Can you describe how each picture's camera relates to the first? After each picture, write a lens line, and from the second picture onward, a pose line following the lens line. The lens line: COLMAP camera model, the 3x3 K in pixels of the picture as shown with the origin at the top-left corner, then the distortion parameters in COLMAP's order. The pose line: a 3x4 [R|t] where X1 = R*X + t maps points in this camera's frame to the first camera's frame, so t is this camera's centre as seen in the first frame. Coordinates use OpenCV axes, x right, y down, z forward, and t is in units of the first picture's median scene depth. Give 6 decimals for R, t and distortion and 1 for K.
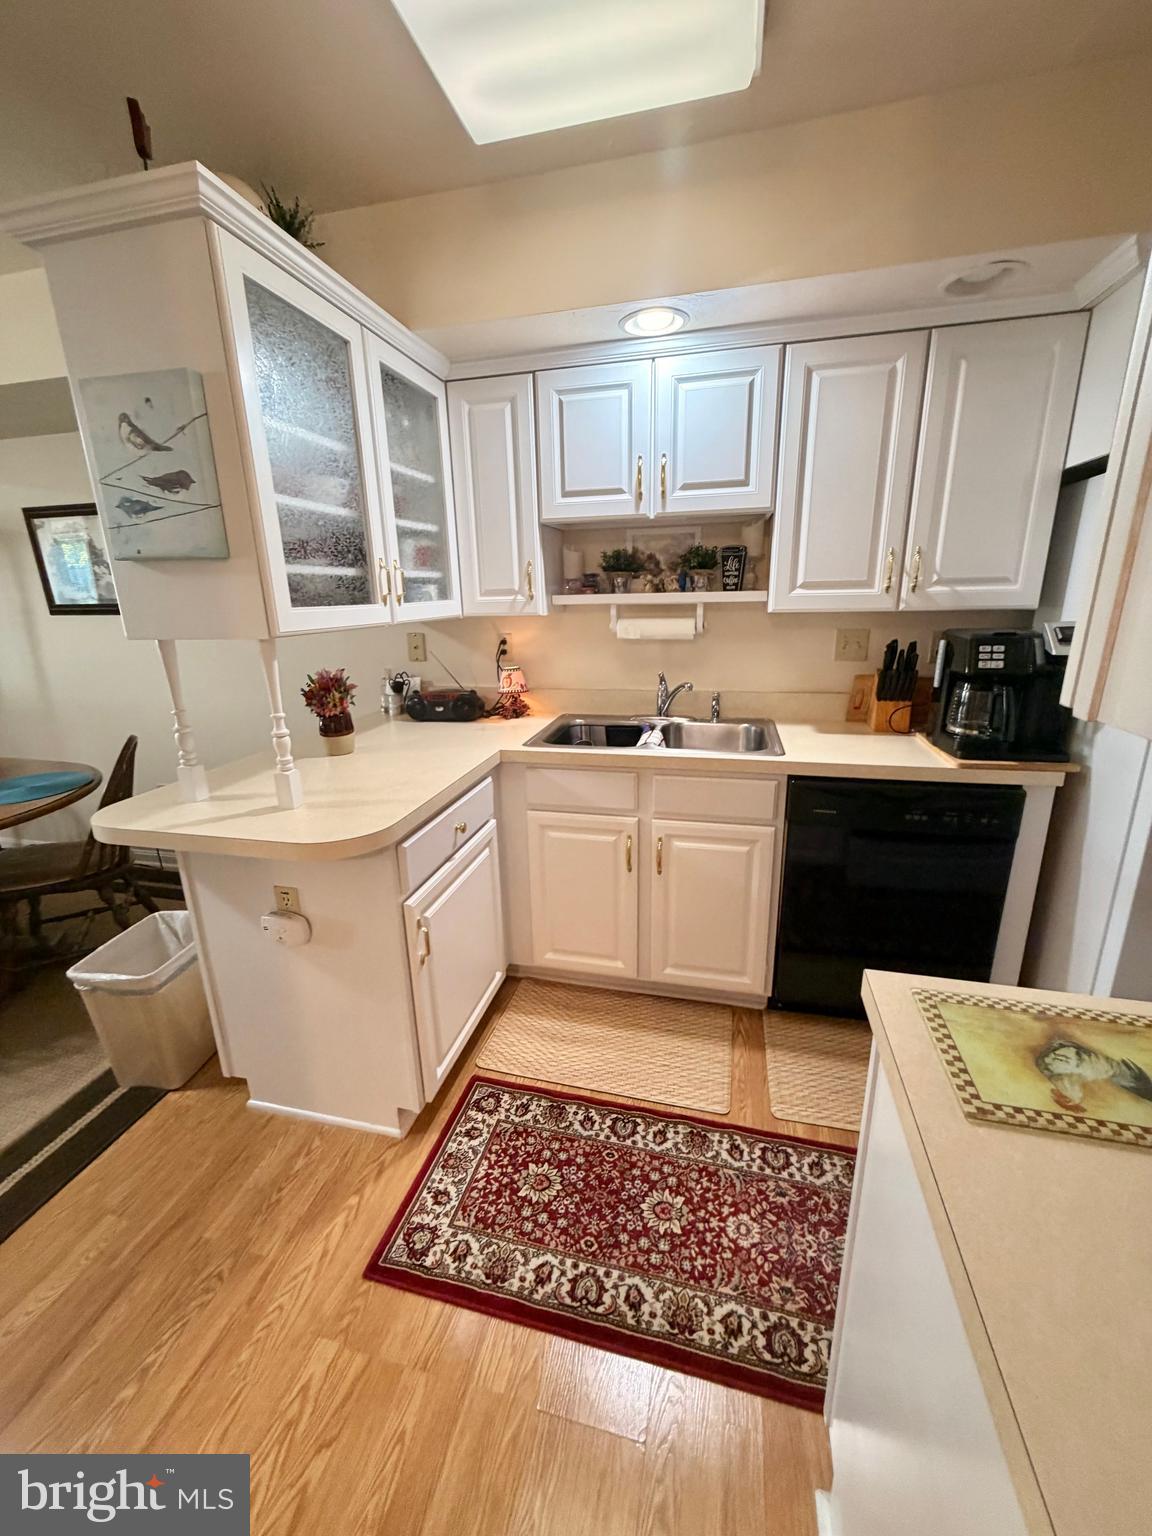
lens RADIAL K [[611.3, 0, 576.9], [0, 611.3, 765.7], [0, 0, 1]] dist [-0.001633, 0.000519]
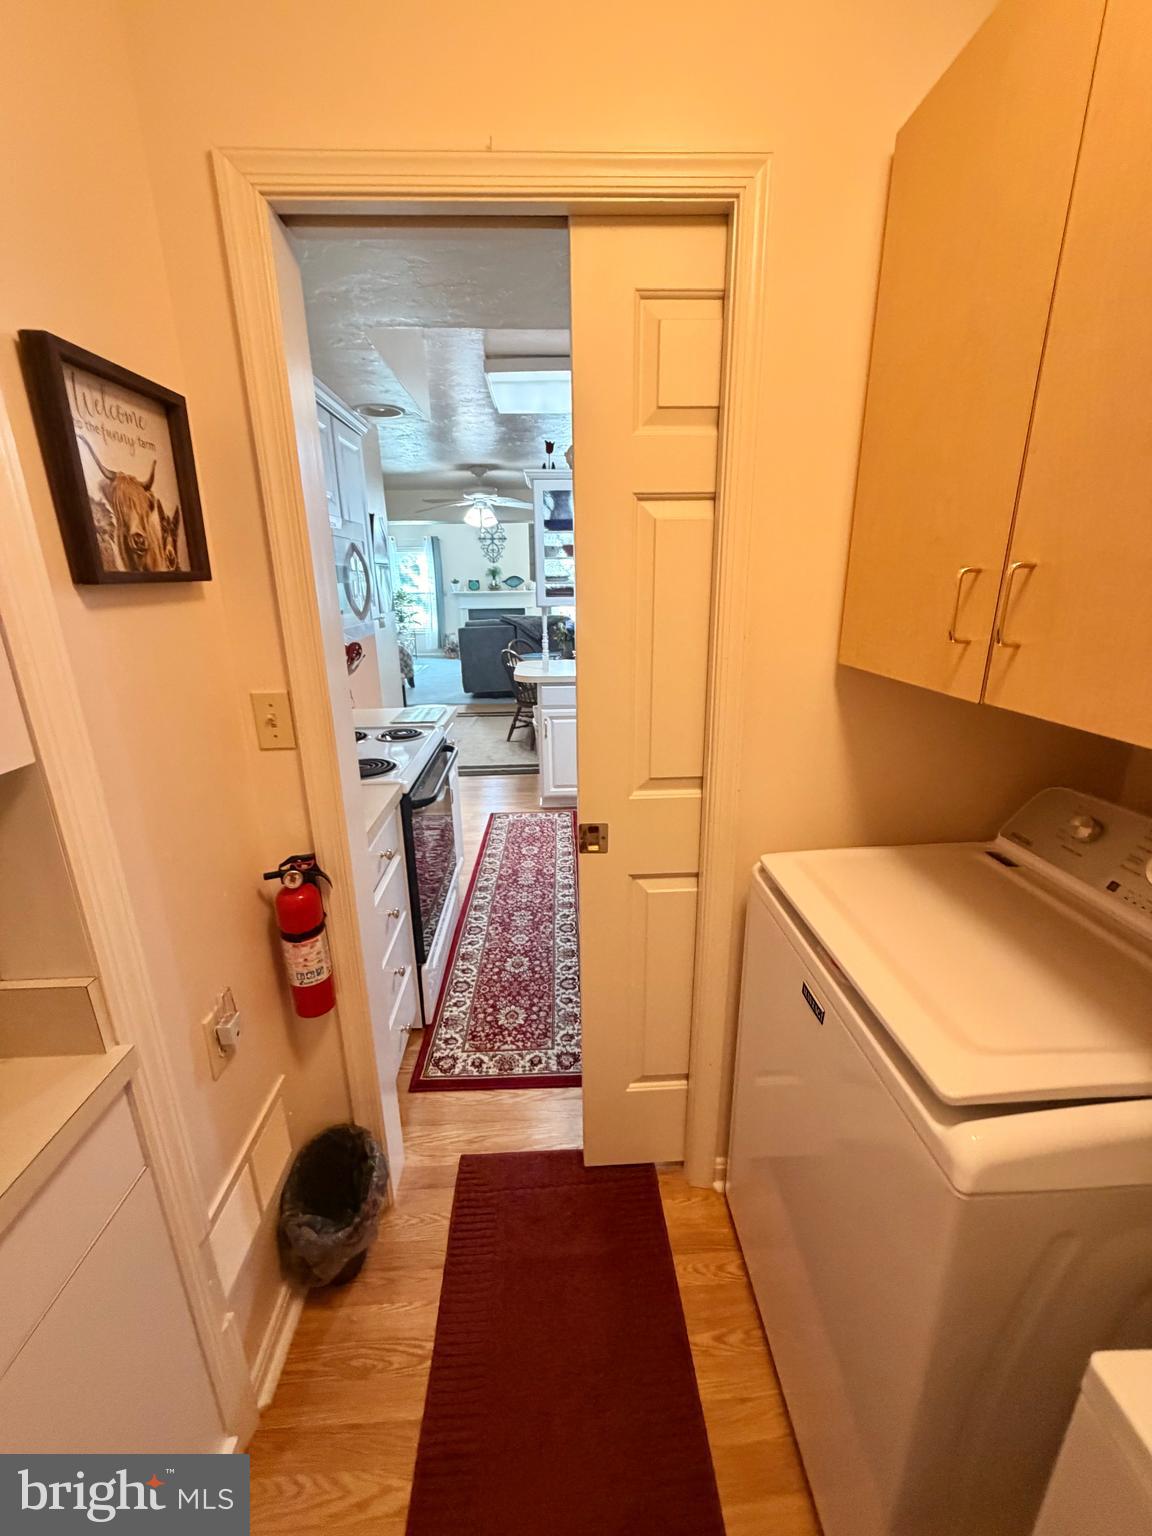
lens RADIAL K [[613.7, 0, 574.2], [0, 613.7, 765.3], [0, 0, 1]] dist [-0.001170, 0.000775]
pose [[0.278673, 0.296362, -0.913516, 2.037353], [-0.257552, 0.939416, 0.226197, -0.168396], [0.925207, 0.172243, 0.338118, 0.237262]]
